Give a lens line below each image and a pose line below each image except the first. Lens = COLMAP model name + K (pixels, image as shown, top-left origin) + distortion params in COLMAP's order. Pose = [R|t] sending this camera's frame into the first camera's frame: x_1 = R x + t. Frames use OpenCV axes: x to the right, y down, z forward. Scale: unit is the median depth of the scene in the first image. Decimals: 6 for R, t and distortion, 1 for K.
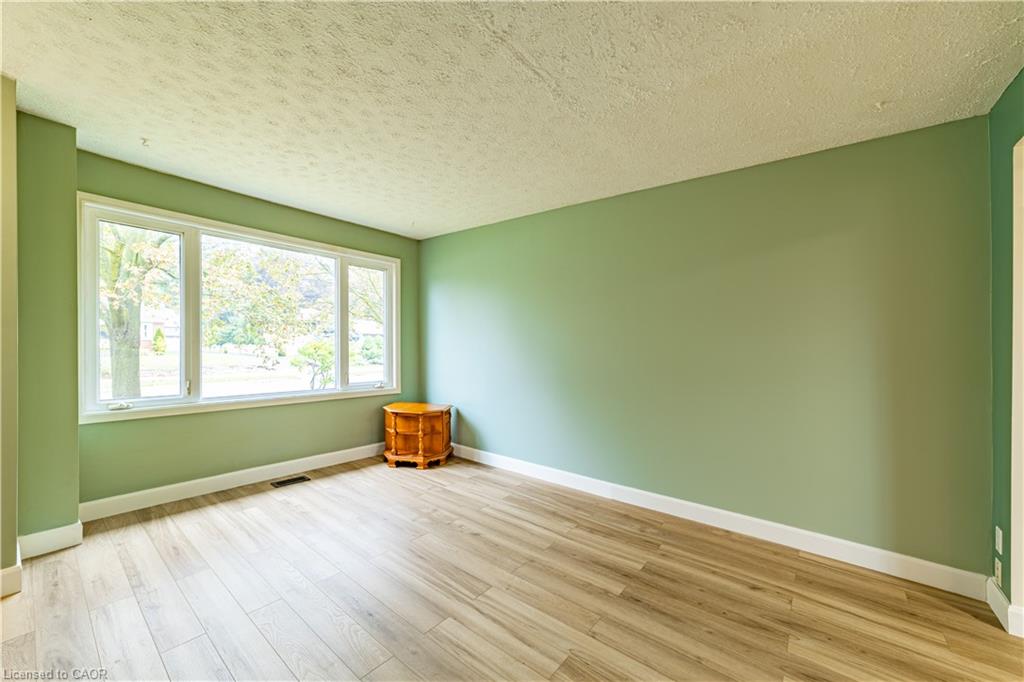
lens RADIAL K [[395.8, 0, 512.0], [0, 395.8, 341.0], [0, 0, 1]] dist [-0.031567, 0.011152]
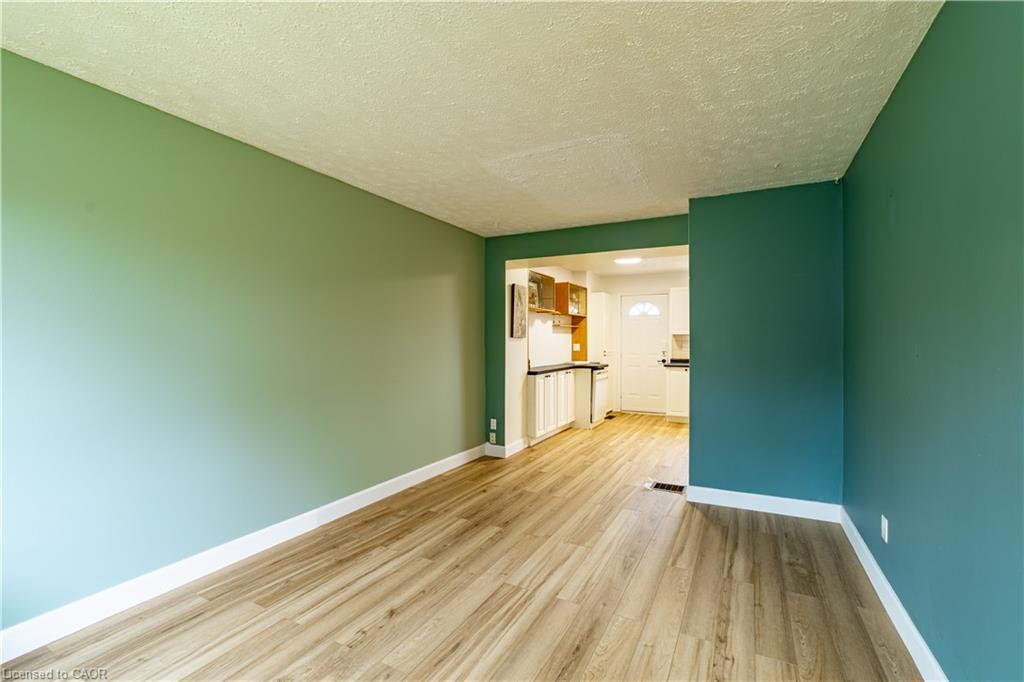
lens RADIAL K [[415.5, 0, 550.8], [0, 415.5, 337.9], [0, 0, 1]] dist [-0.012975, 0.000284]
pose [[-0.225142, -0.014624, 0.974216, -0.811033], [-0.010736, 0.999864, 0.012528, -0.022205], [-0.974267, -0.007639, -0.225268, 0.814945]]
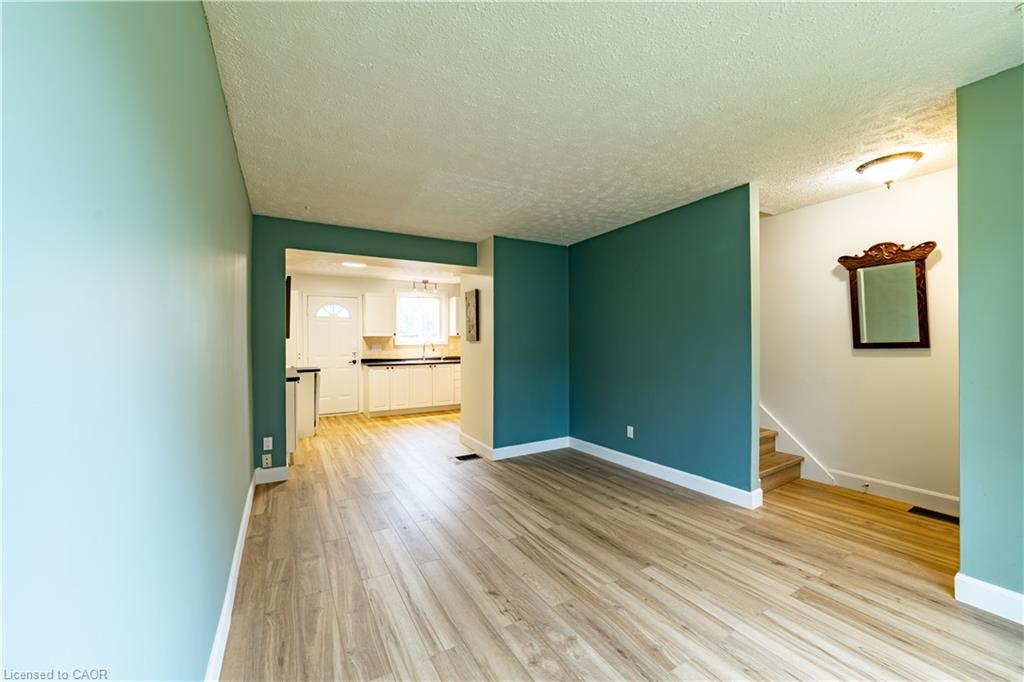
lens RADIAL K [[402.3, 0, 508.9], [0, 402.3, 340.0], [0, 0, 1]] dist [-0.031357, 0.011829]
pose [[-0.928246, -0.013822, 0.371710, -0.372775], [-0.015261, 0.999883, -0.000929, -0.007375], [-0.371653, -0.006536, -0.928349, 1.575182]]
